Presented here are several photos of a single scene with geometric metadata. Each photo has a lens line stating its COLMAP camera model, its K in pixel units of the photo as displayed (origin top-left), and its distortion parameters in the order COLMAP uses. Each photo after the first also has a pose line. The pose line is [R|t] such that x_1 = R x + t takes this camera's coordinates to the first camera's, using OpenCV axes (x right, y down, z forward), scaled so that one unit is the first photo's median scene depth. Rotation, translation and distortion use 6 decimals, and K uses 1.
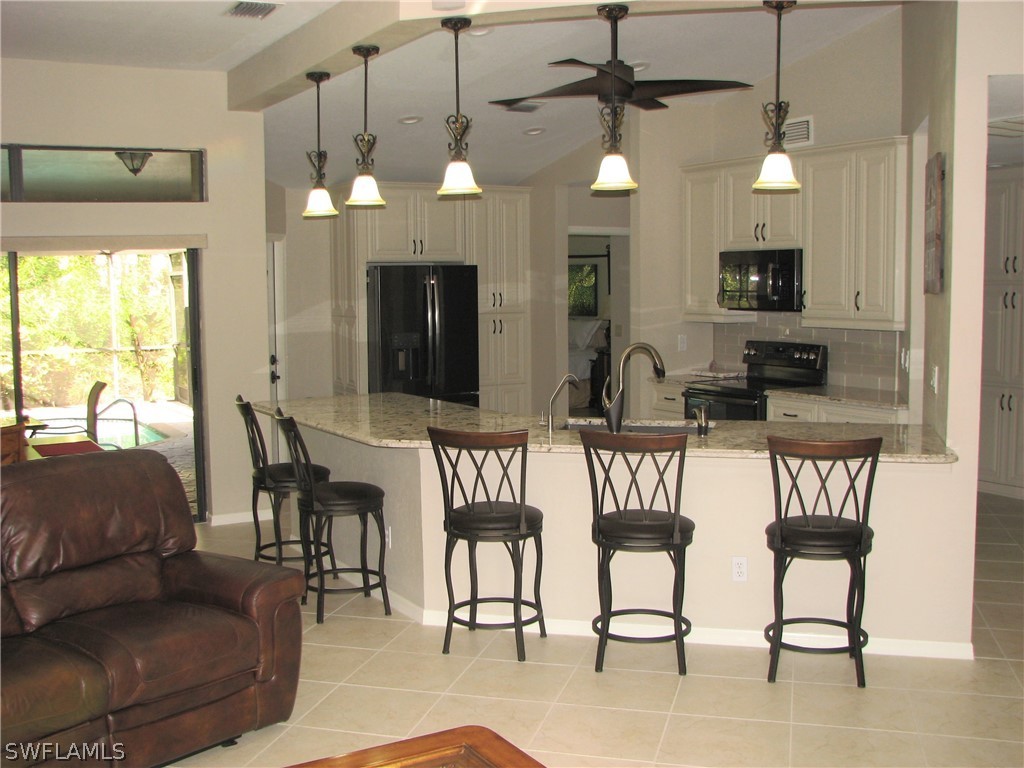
lens RADIAL K [[1119.4, 0, 490.9], [0, 1119.4, 404.9], [0, 0, 1]] dist [-0.214314, 0.338678]
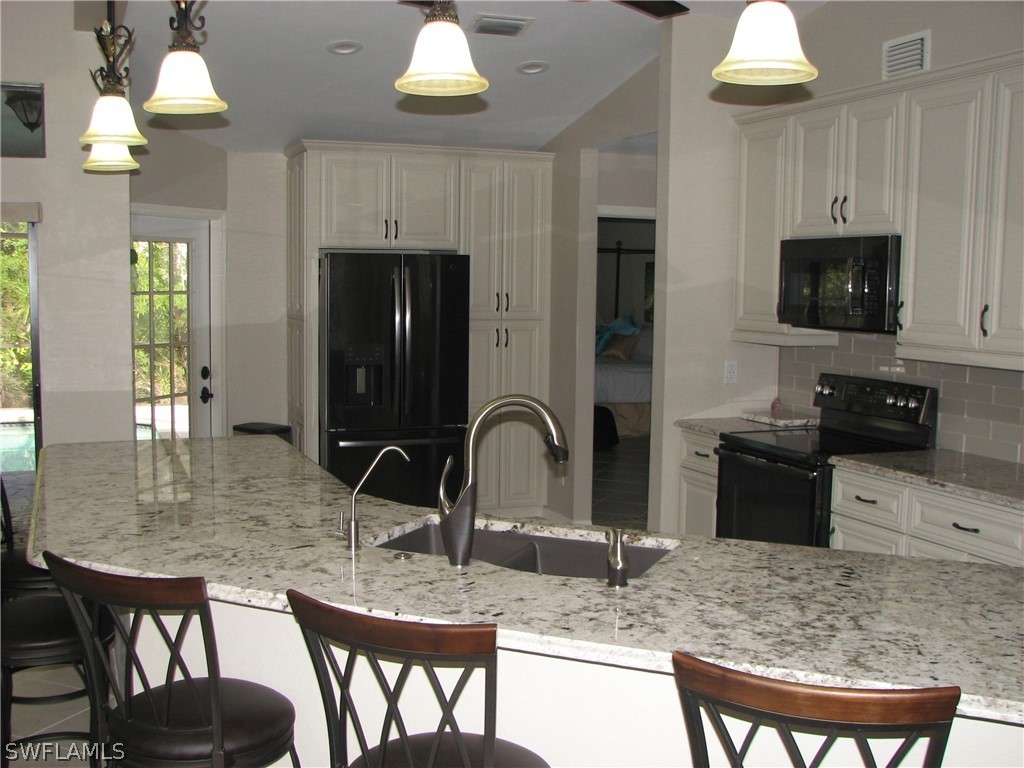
lens RADIAL K [[1119.4, 0, 490.9], [0, 1119.4, 404.9], [0, 0, 1]] dist [-0.214314, 0.338678]
pose [[0.989792, 0.038605, -0.137193, 0.158814], [-0.038320, 0.999254, 0.004717, -0.043418], [0.137273, 0.000588, 0.990533, 0.392513]]
